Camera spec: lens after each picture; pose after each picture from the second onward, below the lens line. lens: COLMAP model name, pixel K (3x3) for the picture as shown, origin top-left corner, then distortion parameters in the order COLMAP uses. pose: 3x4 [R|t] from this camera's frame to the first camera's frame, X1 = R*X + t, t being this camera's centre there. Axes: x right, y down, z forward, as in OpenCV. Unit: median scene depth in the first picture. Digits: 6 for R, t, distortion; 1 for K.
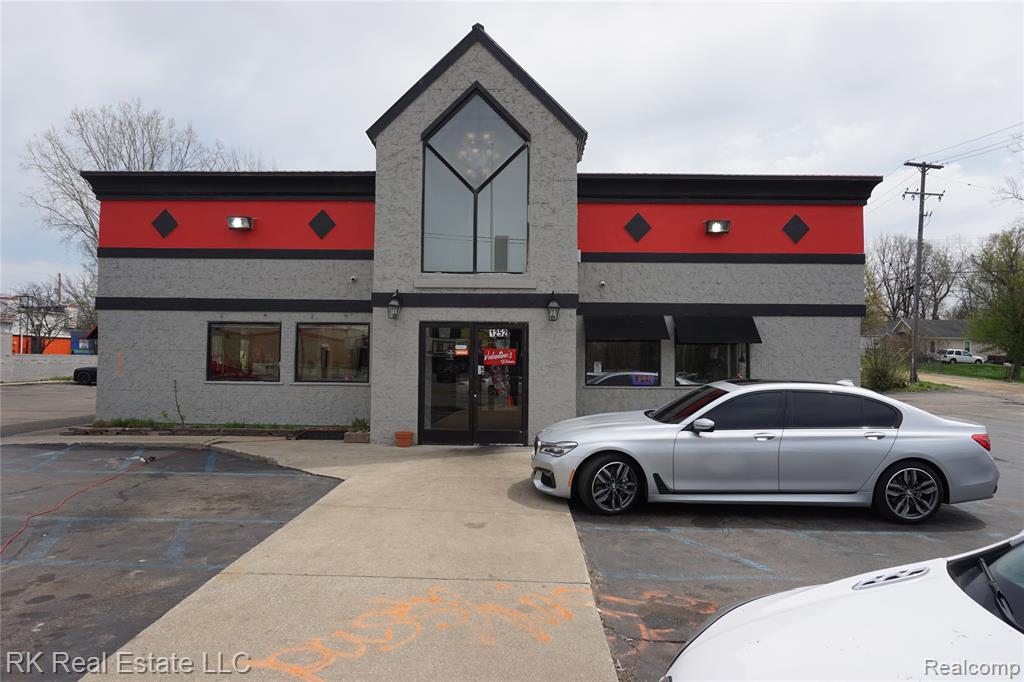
lens RADIAL K [[682.9, 0, 512.0], [0, 682.9, 341.0], [0, 0, 1]] dist [-0.039495, 0.002512]
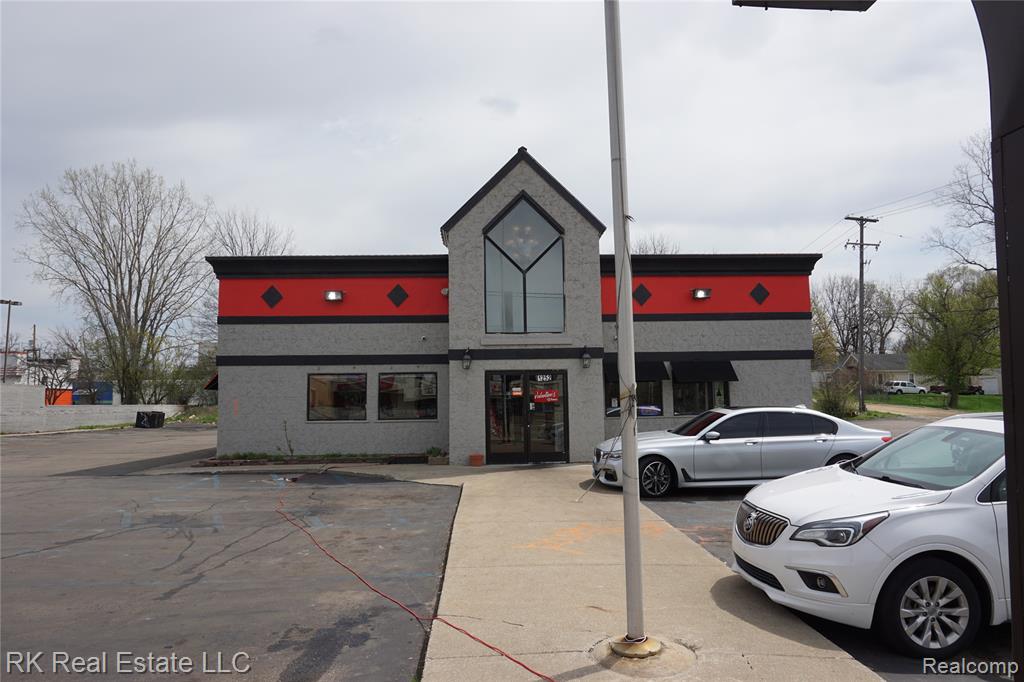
lens RADIAL K [[682.9, 0, 512.0], [0, 682.9, 341.0], [0, 0, 1]] dist [-0.039495, 0.002512]
pose [[0.998219, -0.019167, 0.056486, -0.142268], [0.022566, 0.997933, -0.060168, -0.004534], [-0.055216, 0.061335, 0.996589, -0.292861]]
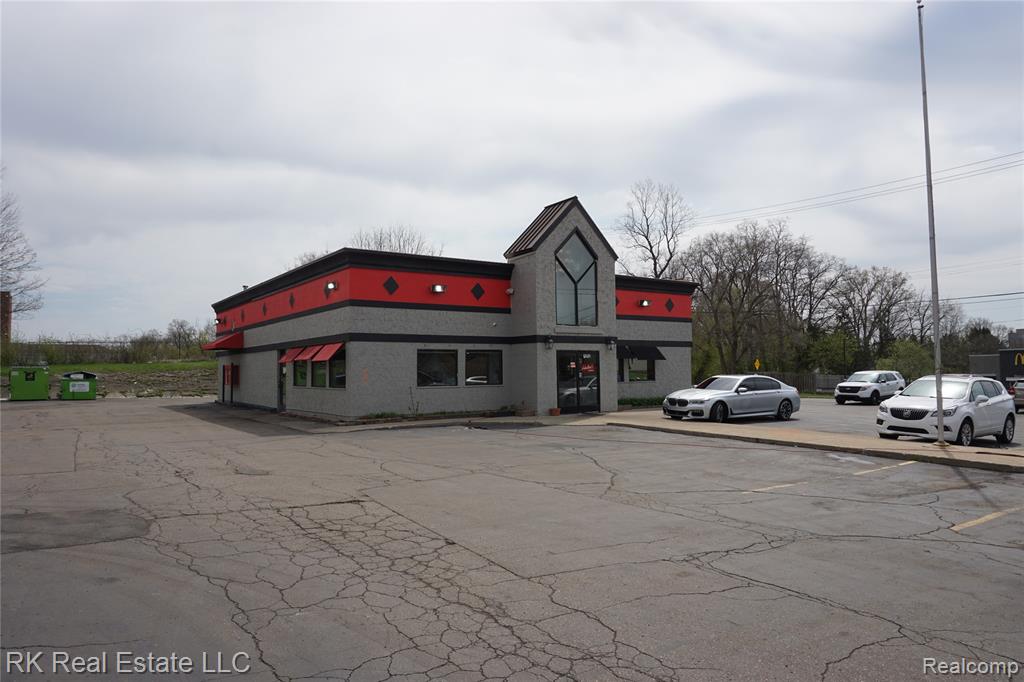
lens RADIAL K [[682.9, 0, 512.0], [0, 682.9, 341.0], [0, 0, 1]] dist [-0.039495, 0.002512]
pose [[0.813010, 0.006853, 0.582210, -1.222171], [0.001239, 0.999908, -0.013500, -0.026326], [-0.582249, 0.011697, 0.812926, -0.433856]]
